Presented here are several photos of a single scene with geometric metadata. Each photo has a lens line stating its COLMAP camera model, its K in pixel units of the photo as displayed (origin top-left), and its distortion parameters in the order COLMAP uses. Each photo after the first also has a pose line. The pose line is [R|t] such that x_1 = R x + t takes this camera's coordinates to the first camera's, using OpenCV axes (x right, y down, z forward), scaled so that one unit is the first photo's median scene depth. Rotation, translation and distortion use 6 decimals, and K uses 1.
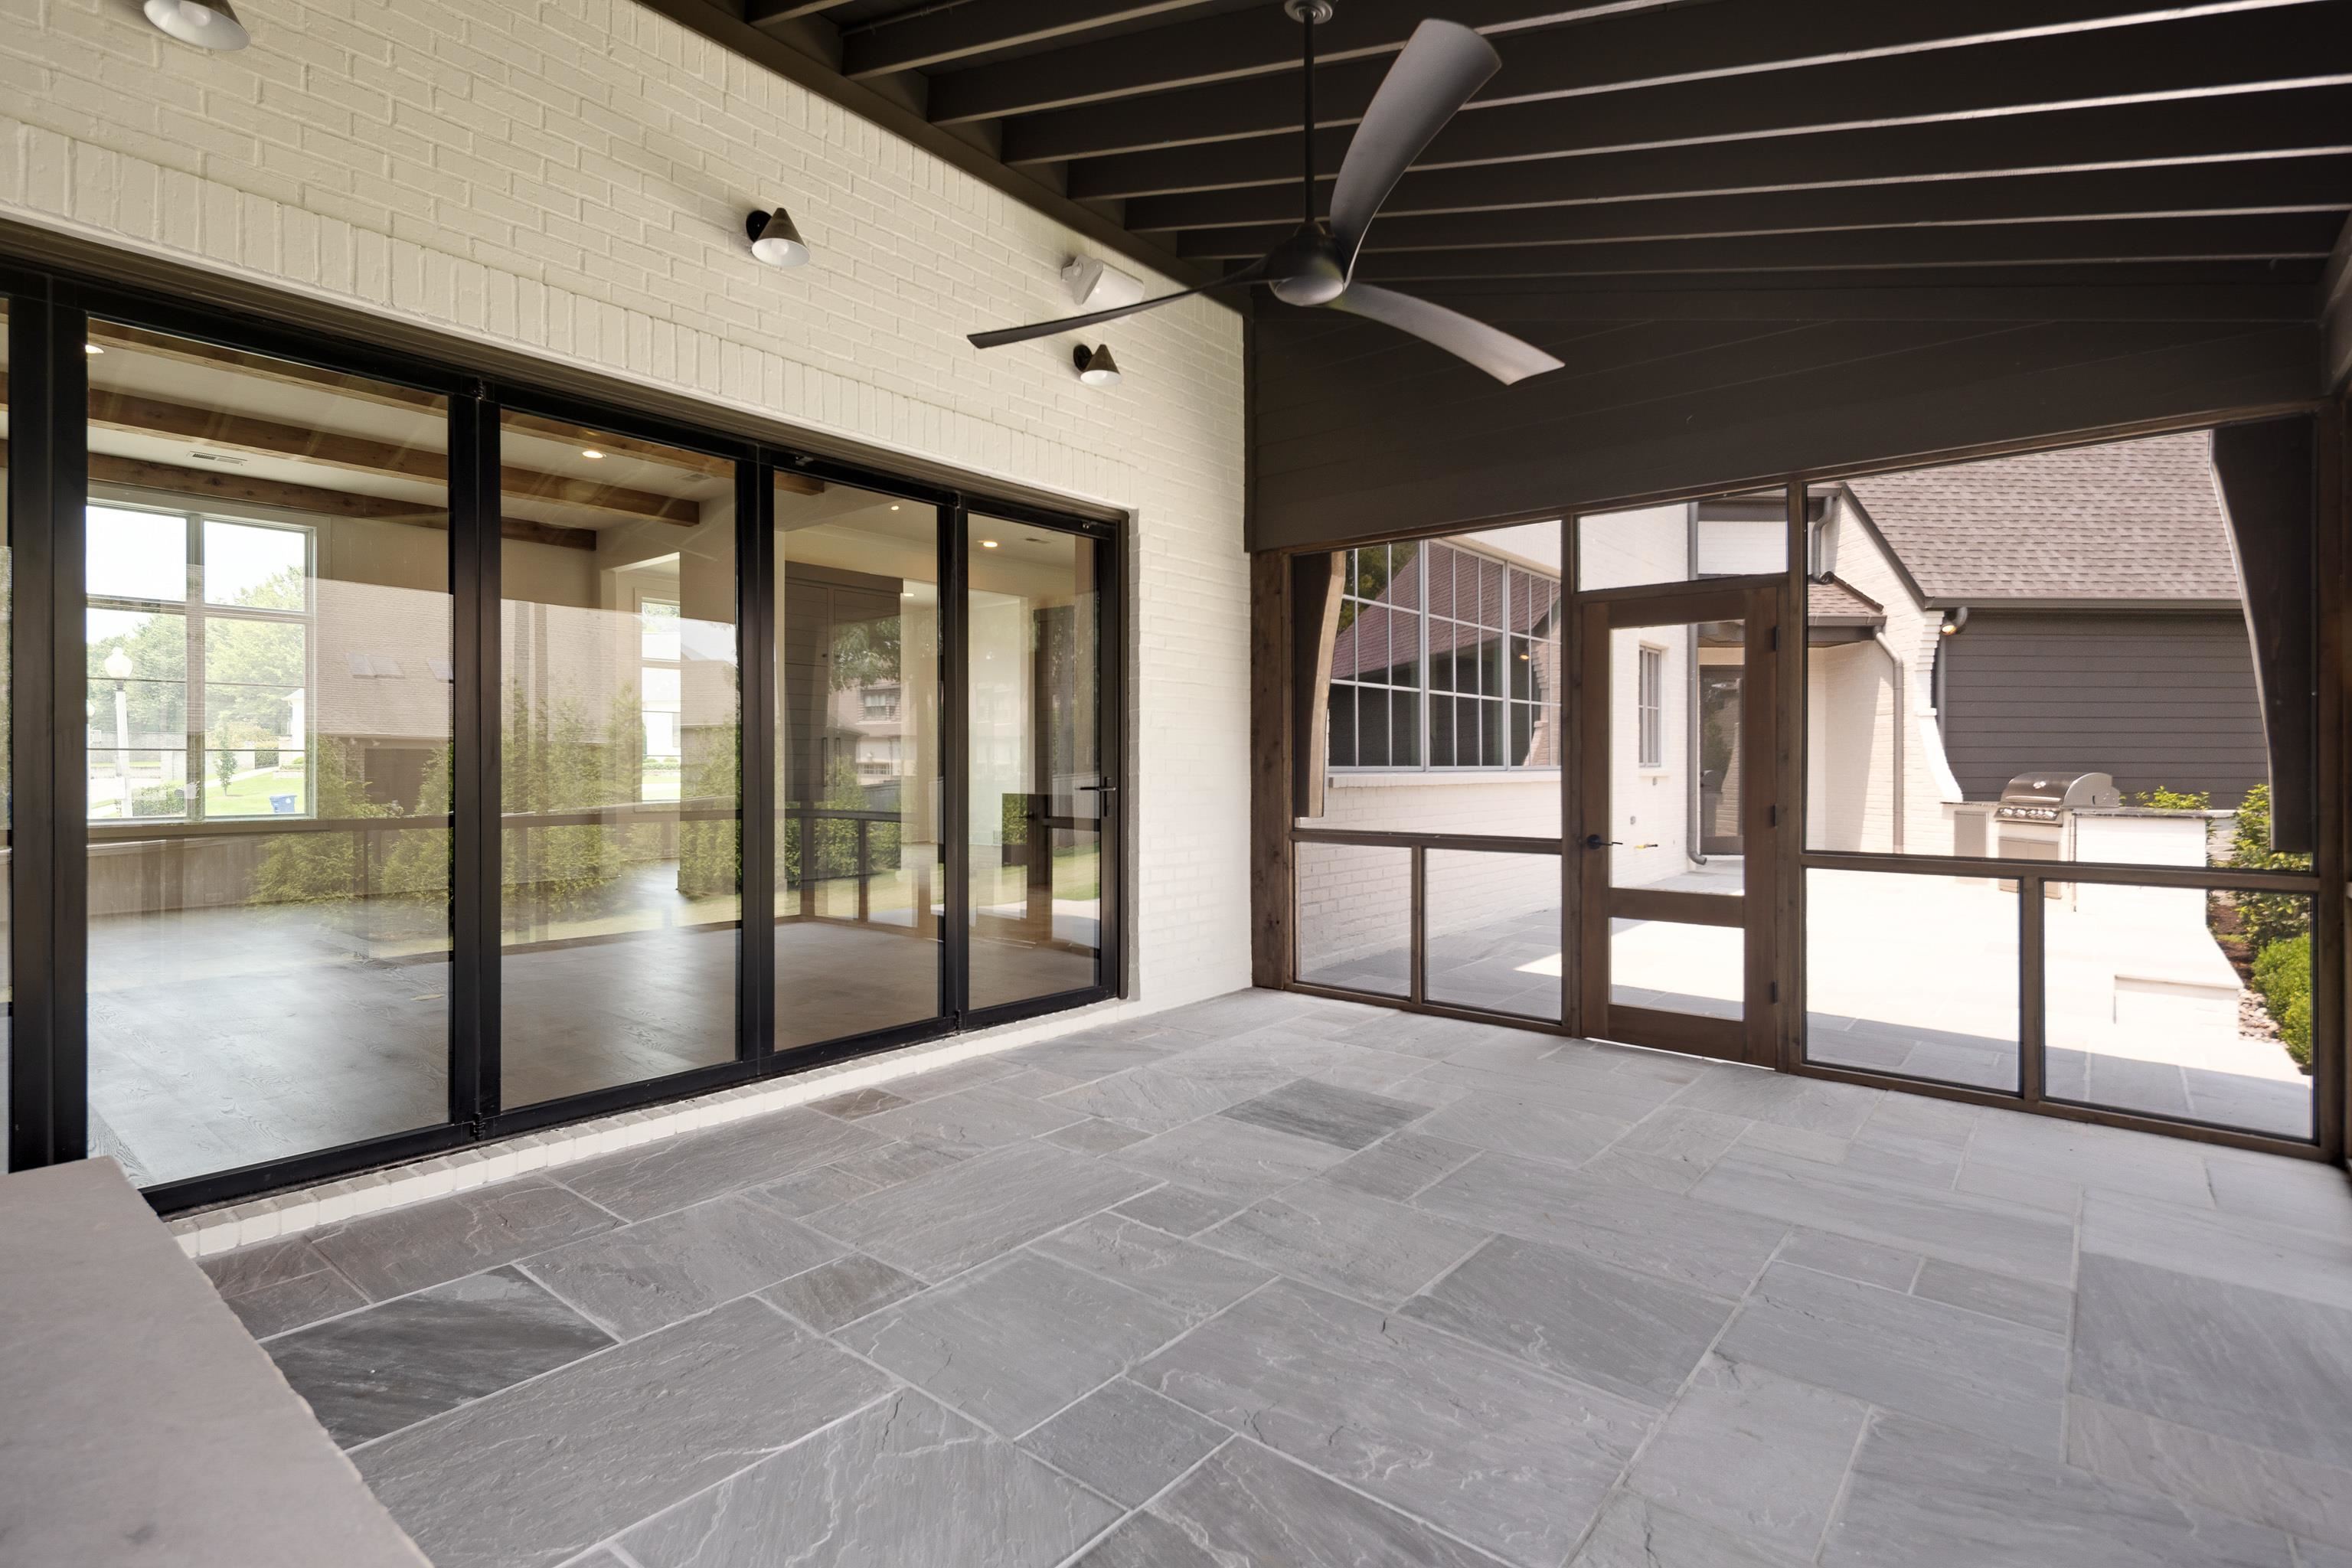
lens RADIAL K [[1140.0, 0, 1175.2], [0, 1140.0, 773.3], [0, 0, 1]] dist [-0.001098, -0.000404]
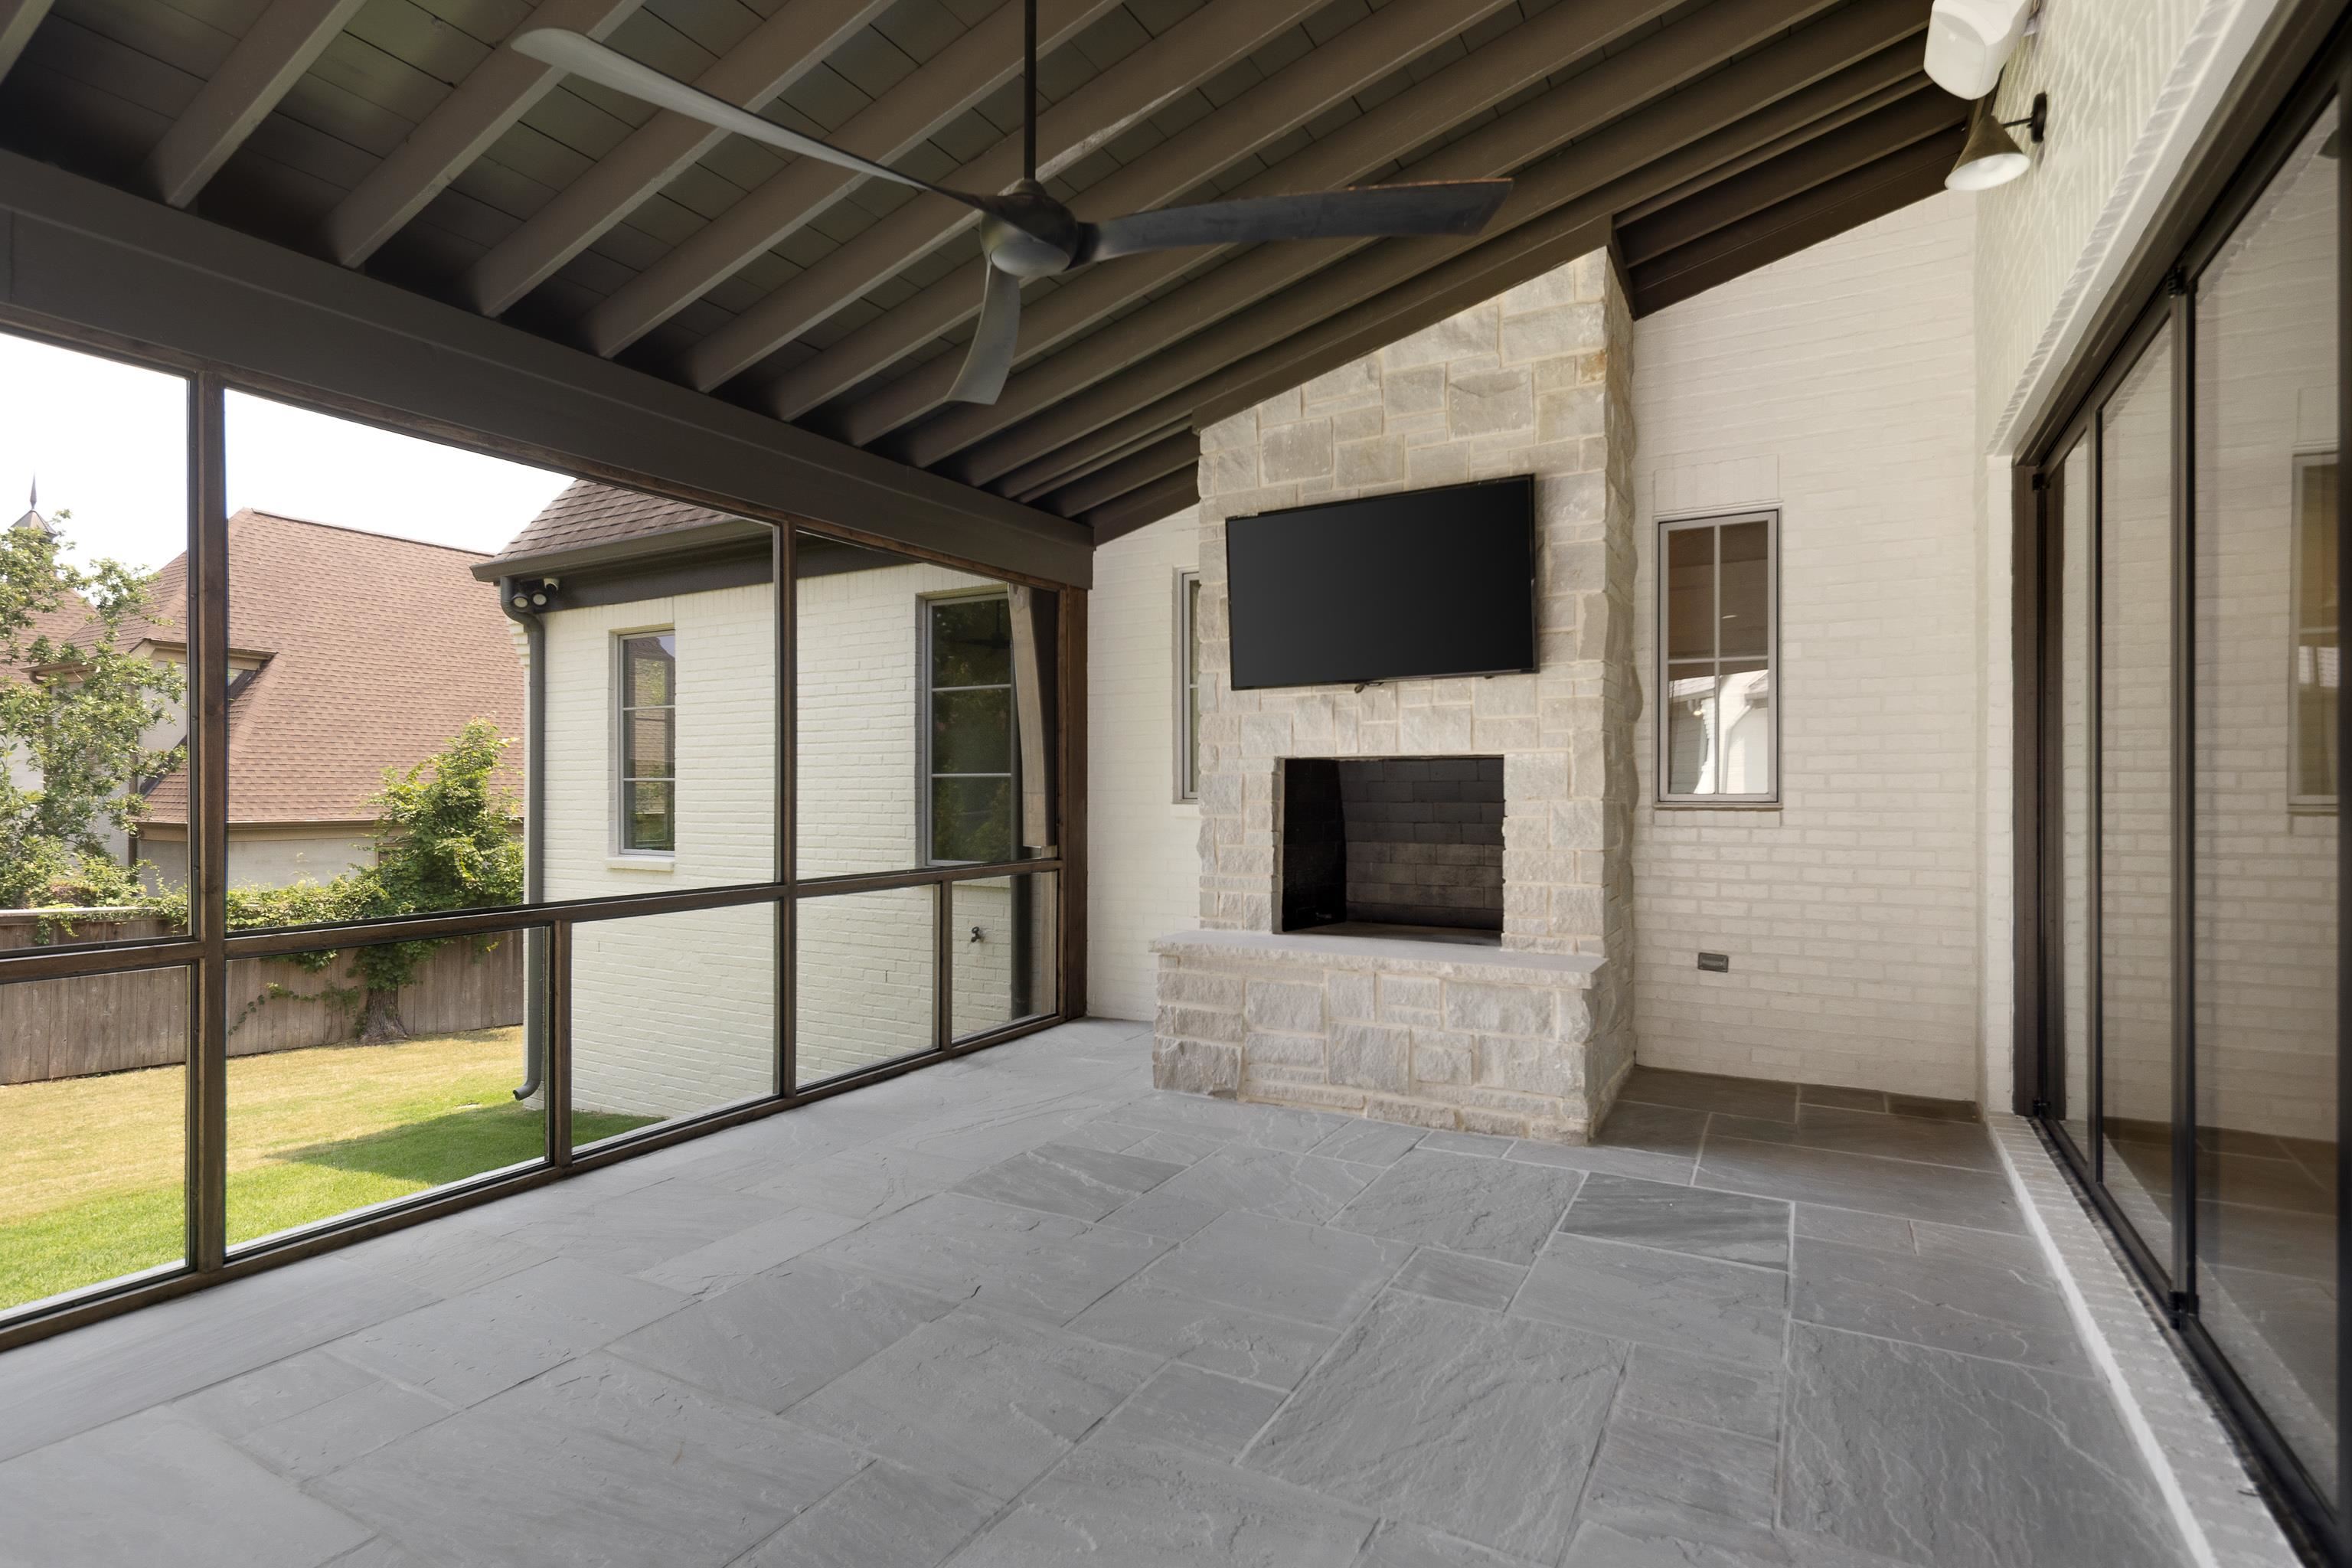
lens RADIAL K [[1140.0, 0, 1176.0], [0, 1140.0, 785.8], [0, 0, 1]] dist [-0.001098, -0.000404]
pose [[-0.985203, 0.001203, -0.171386, 0.145782], [0.000360, 0.999988, 0.004953, -0.027185], [0.171390, 0.004818, -0.985192, 1.739133]]
